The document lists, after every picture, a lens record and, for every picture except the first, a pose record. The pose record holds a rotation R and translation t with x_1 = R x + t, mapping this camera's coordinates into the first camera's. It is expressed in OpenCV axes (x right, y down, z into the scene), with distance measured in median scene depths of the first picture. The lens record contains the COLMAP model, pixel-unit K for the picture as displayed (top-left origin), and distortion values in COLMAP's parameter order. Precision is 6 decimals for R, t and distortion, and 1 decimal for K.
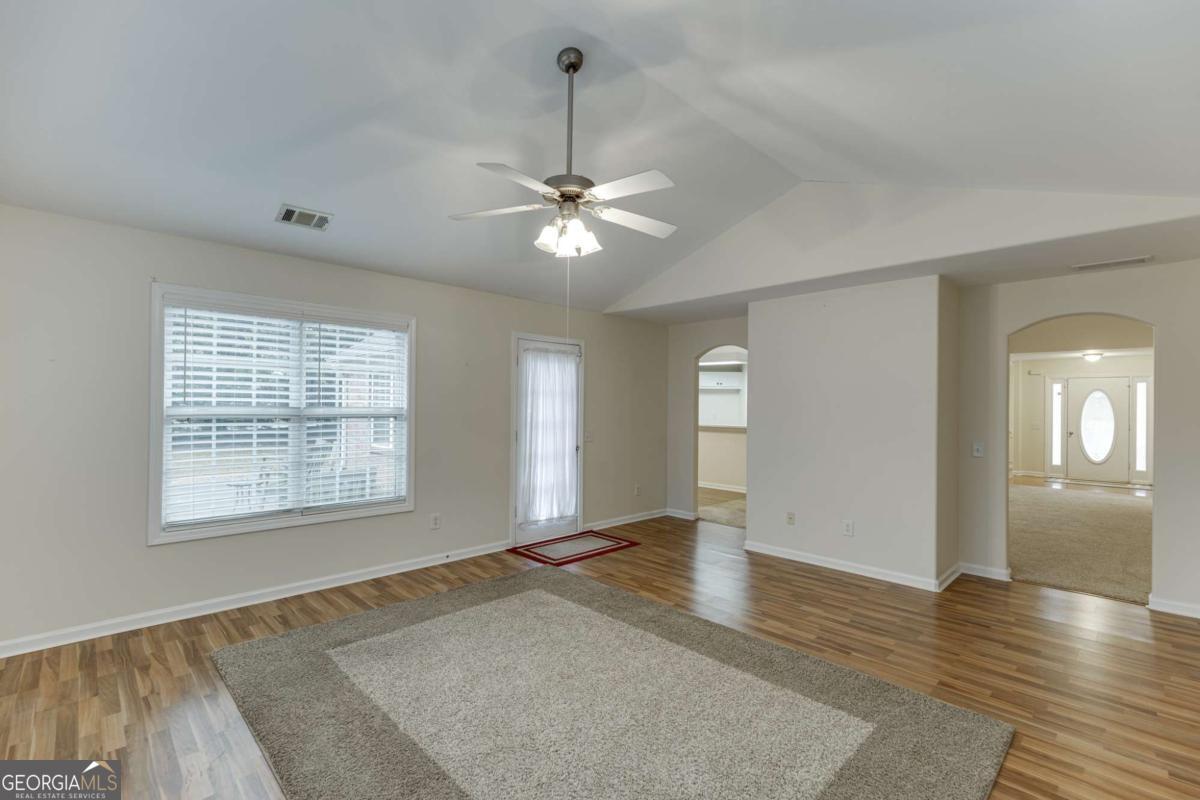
lens RADIAL K [[536.5, 0, 604.5], [0, 536.5, 404.8], [0, 0, 1]] dist [0.005536, -0.001376]
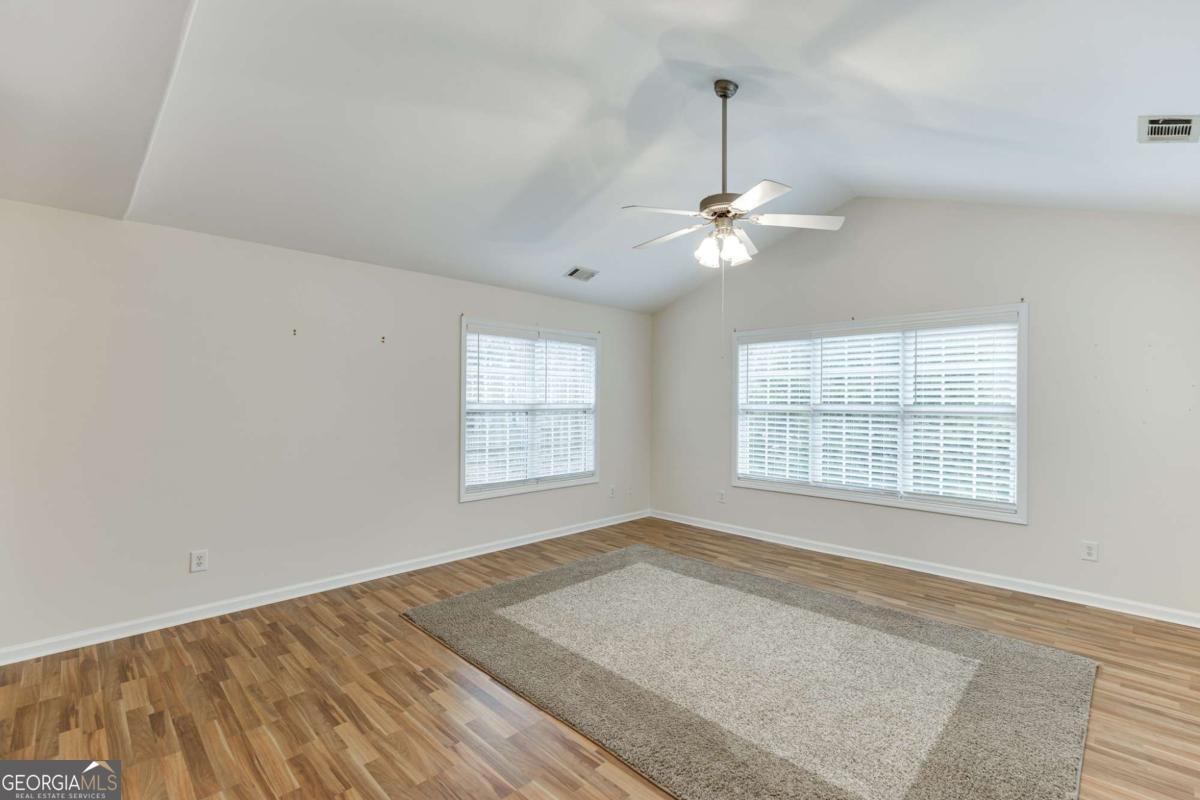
lens RADIAL K [[536.5, 0, 601.1], [0, 536.5, 389.9], [0, 0, 1]] dist [0.005536, -0.001376]
pose [[-0.999880, -0.015476, 0.000254, 0.140209], [-0.015478, 0.999788, -0.013609, -0.002835], [-0.000044, -0.013611, -0.999907, 1.629011]]
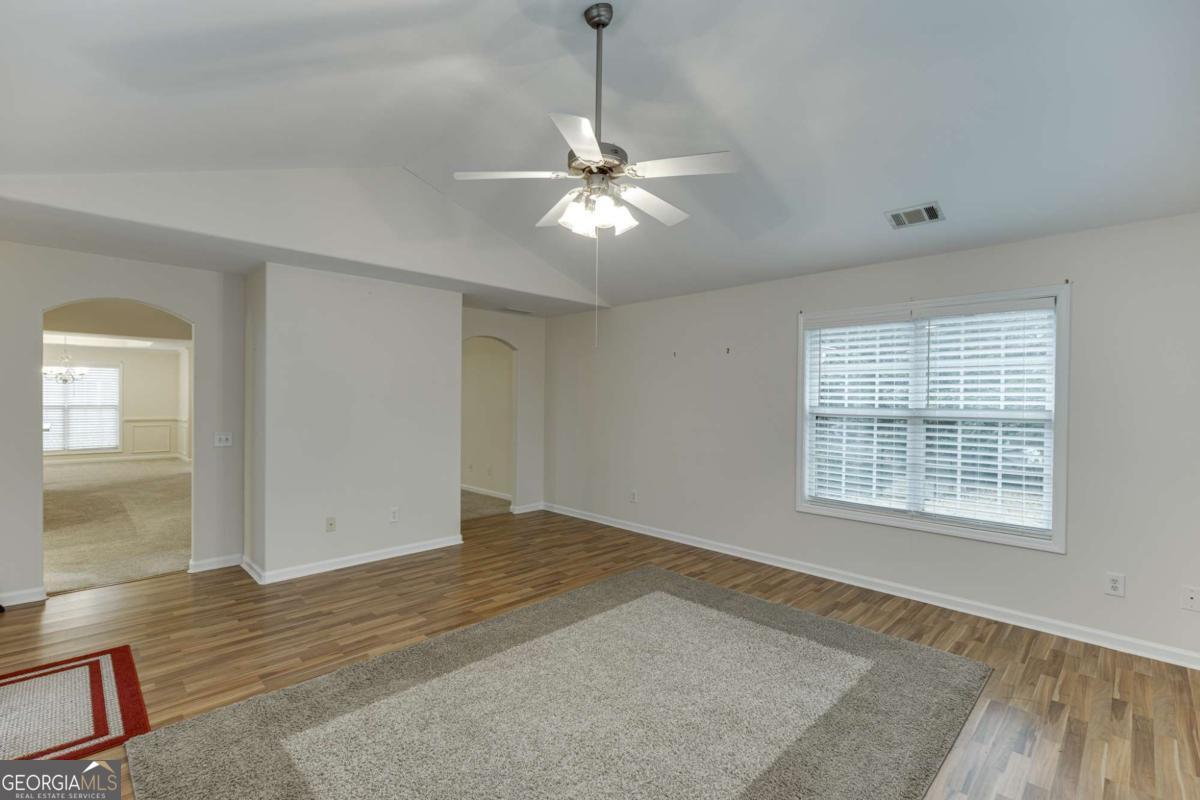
lens RADIAL K [[536.5, 0, 620.5], [0, 536.5, 390.7], [0, 0, 1]] dist [0.005536, -0.001376]
pose [[-0.019672, 0.003499, 0.999800, -0.751918], [-0.007130, 0.999968, -0.003640, -0.010505], [-0.999781, -0.007200, -0.019646, 0.749113]]
